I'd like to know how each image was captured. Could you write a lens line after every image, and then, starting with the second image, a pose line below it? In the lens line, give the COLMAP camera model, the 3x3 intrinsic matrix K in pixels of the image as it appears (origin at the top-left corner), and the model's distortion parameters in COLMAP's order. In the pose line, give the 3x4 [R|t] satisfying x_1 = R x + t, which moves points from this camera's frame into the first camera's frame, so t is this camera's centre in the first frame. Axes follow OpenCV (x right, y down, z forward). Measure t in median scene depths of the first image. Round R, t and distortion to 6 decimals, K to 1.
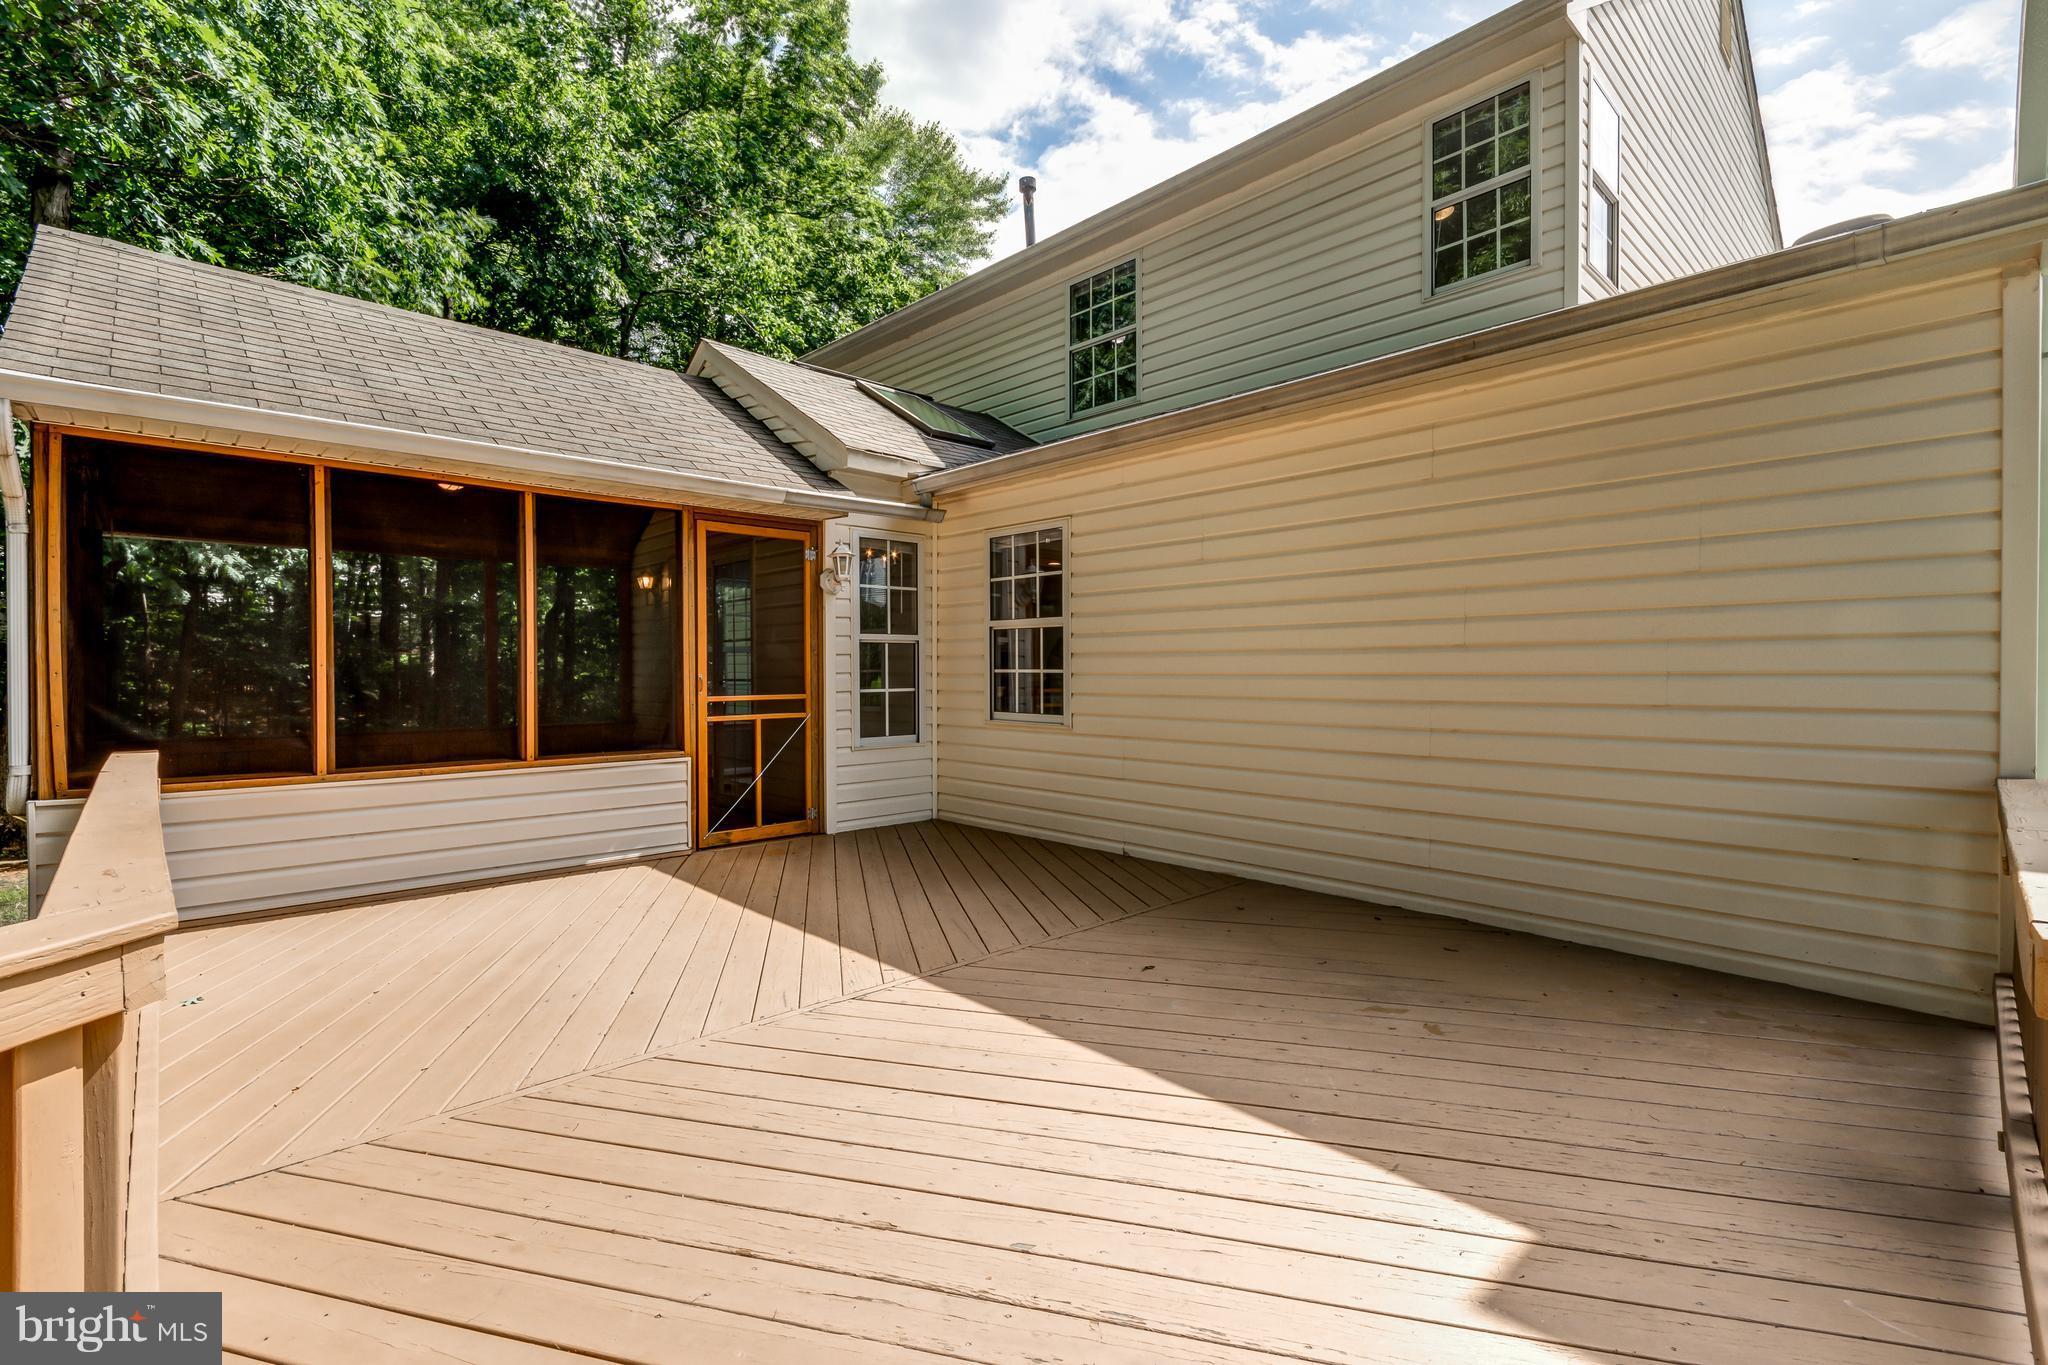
lens RADIAL K [[915.7, 0, 1024.0], [0, 915.7, 682.5], [0, 0, 1]] dist [0.001034, 0.000250]
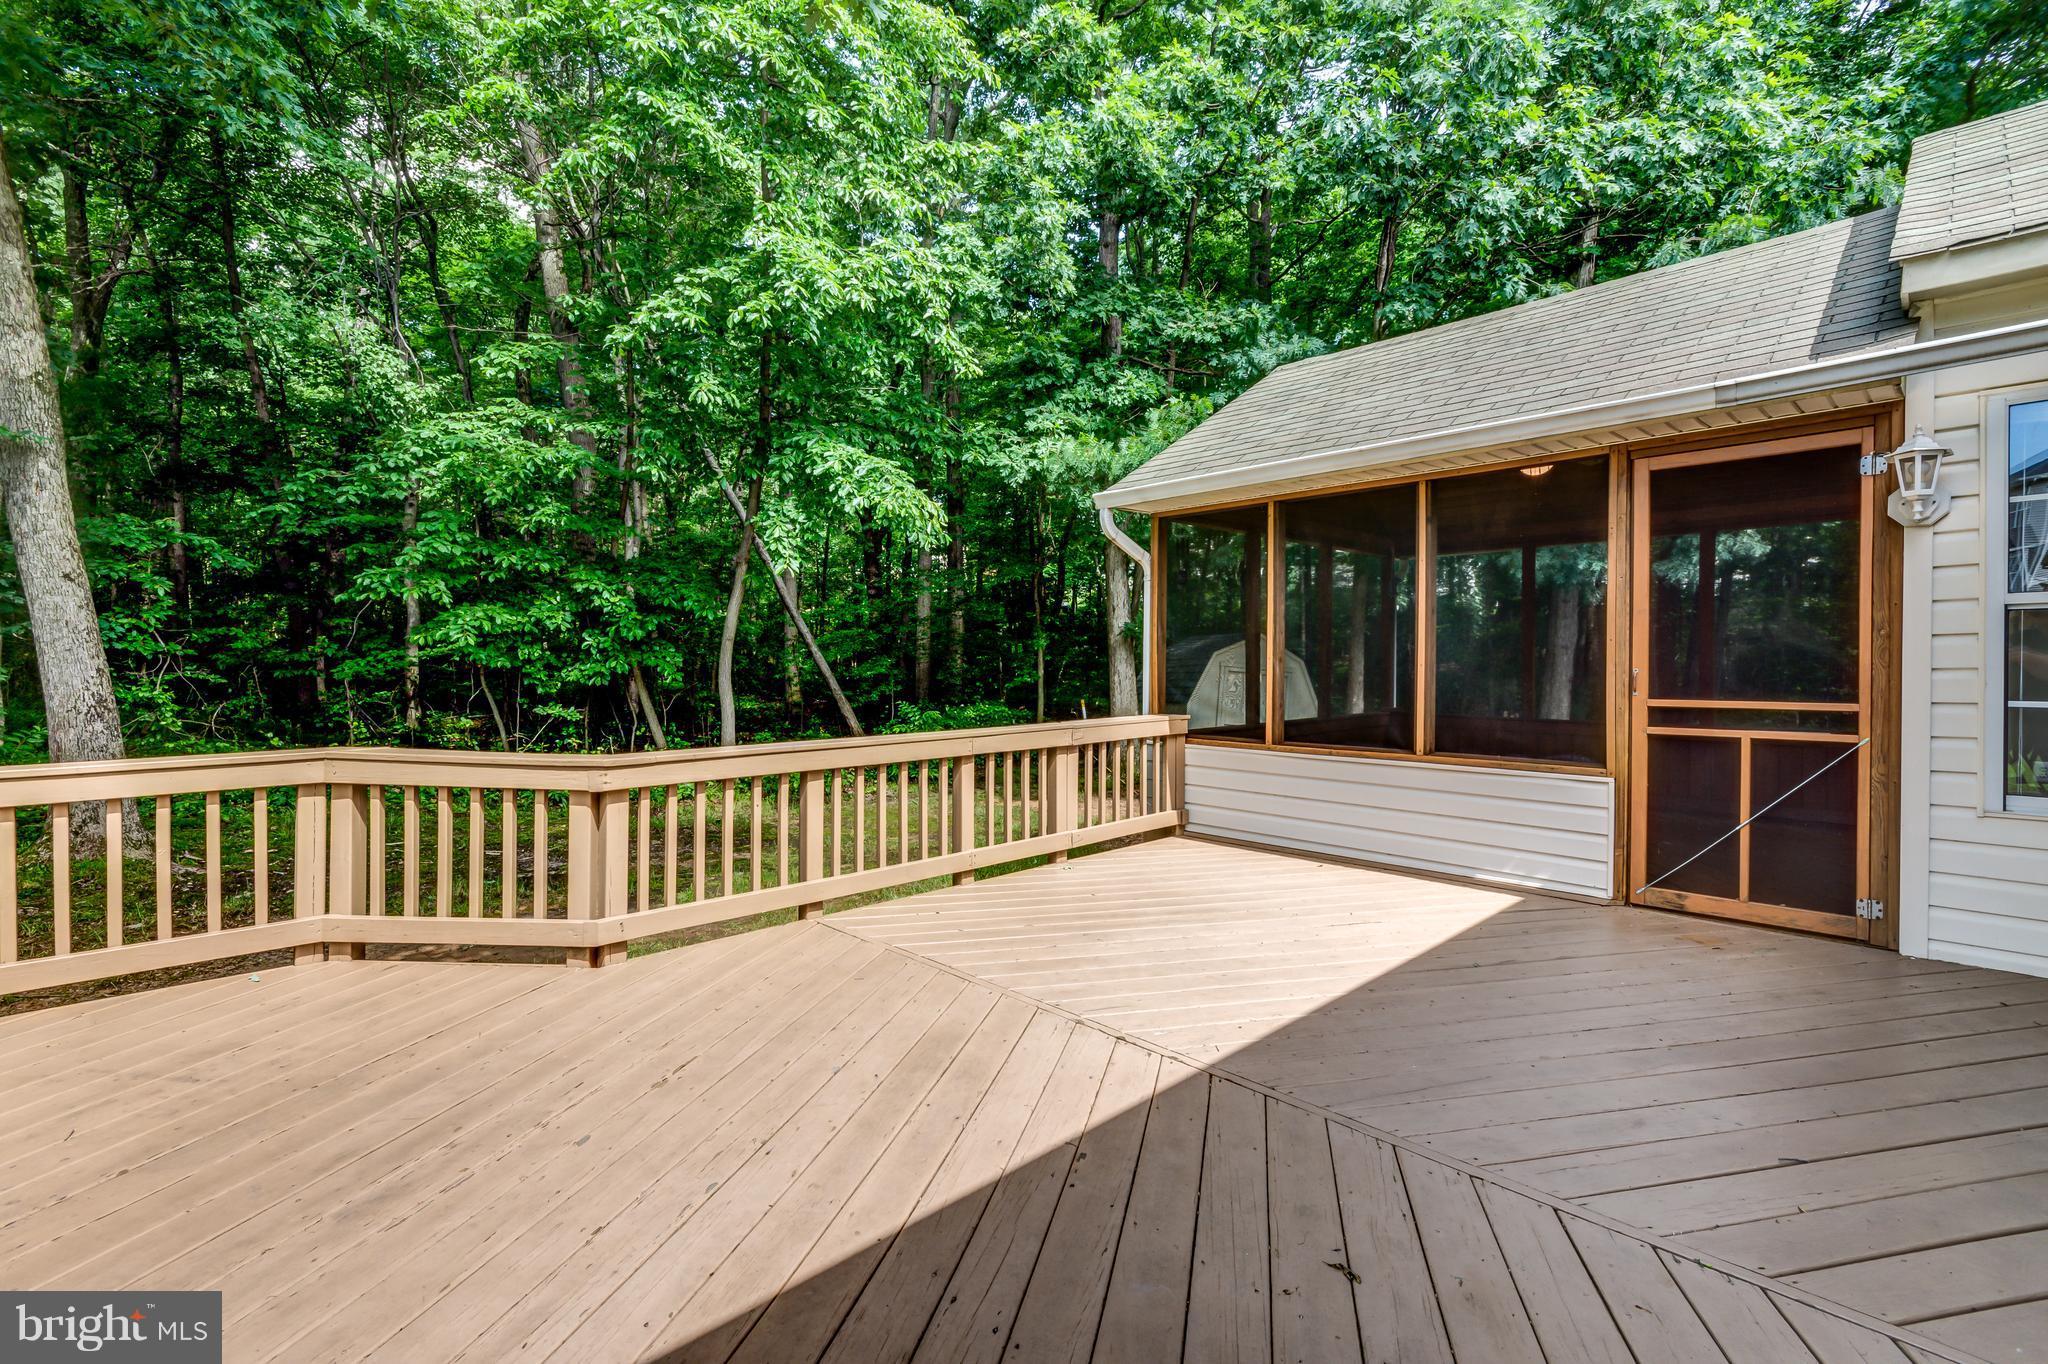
lens RADIAL K [[915.7, 0, 1024.0], [0, 915.7, 682.0], [0, 0, 1]] dist [0.001034, 0.000250]
pose [[-0.010156, 0.027332, -0.999575, 0.389272], [-0.009079, 0.999583, 0.027425, -0.013879], [0.999907, 0.009353, -0.009904, 0.512975]]
